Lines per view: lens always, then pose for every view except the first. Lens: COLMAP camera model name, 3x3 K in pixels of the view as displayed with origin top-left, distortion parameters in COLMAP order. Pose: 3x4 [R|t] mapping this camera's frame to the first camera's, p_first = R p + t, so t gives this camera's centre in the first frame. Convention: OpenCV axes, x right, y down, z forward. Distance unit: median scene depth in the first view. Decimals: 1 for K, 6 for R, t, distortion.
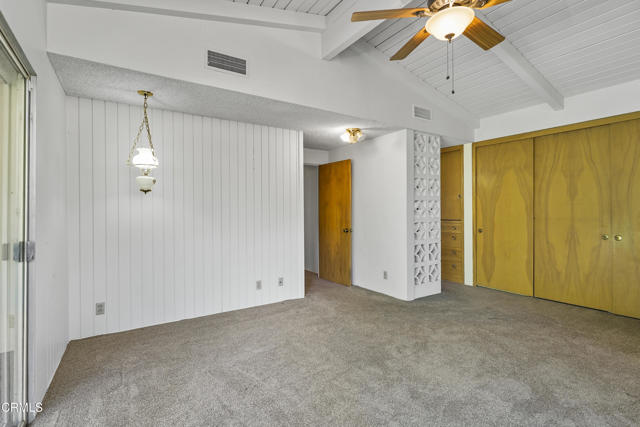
lens RADIAL K [[298.5, 0, 318.9], [0, 298.5, 208.3], [0, 0, 1]] dist [-0.001909, -0.000482]
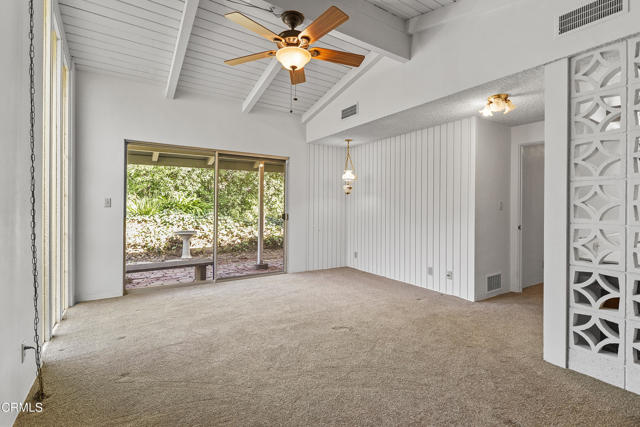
lens RADIAL K [[298.5, 0, 318.9], [0, 298.5, 208.3], [0, 0, 1]] dist [-0.001909, -0.000482]
pose [[0.017219, 0.020680, -0.999638, 1.263308], [0.003268, 0.999780, 0.020739, -0.004439], [0.999846, -0.003624, 0.017148, 0.782949]]
